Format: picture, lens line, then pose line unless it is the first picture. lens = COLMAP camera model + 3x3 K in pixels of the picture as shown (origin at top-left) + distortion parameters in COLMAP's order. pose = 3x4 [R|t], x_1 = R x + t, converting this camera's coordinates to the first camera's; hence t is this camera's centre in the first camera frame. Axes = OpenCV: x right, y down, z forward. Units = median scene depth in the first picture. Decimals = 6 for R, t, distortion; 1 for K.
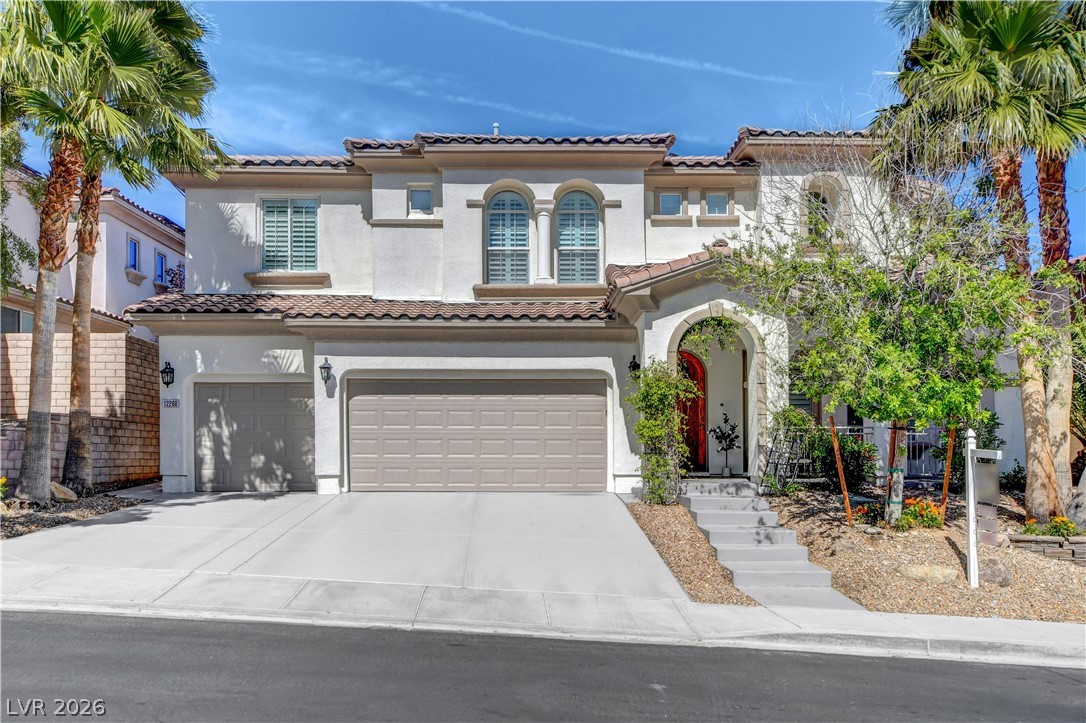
lens RADIAL K [[963.6, 0, 543.0], [0, 963.6, 361.5], [0, 0, 1]] dist [-0.000899, -0.002600]
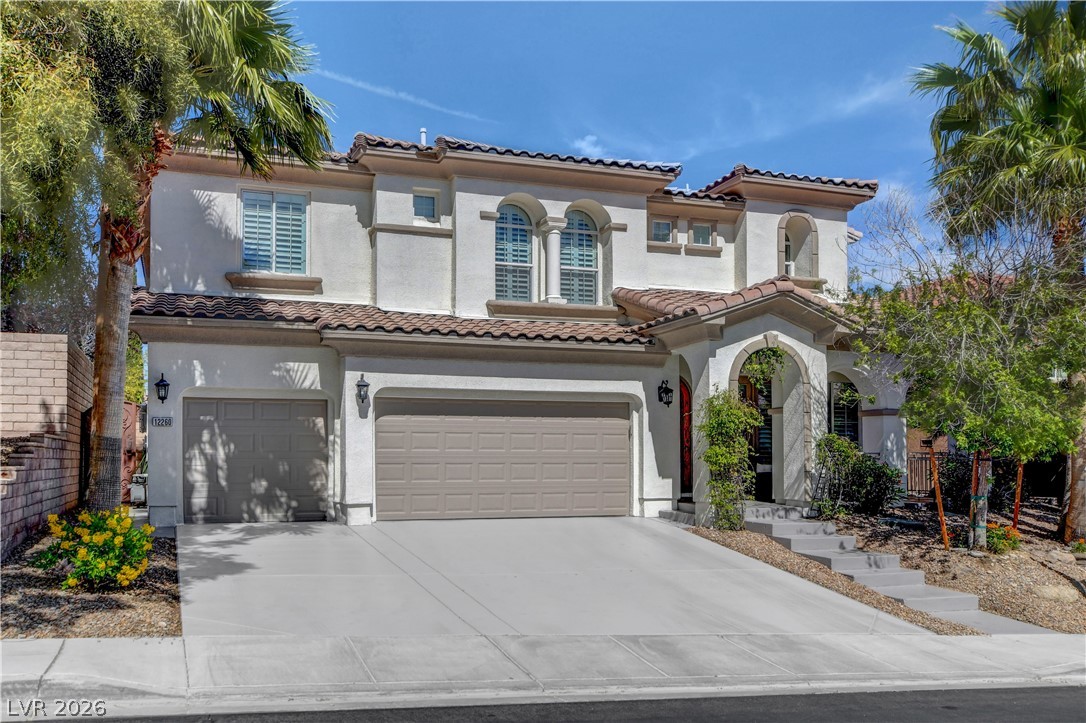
lens RADIAL K [[939.1, 0, 543.0], [0, 939.1, 361.5], [0, 0, 1]] dist [0.008947, 0.013044]
pose [[0.947404, 0.032997, 0.318336, -0.318033], [-0.031633, 0.999455, -0.009455, -0.011713], [-0.318474, -0.001112, 0.947931, 0.096492]]
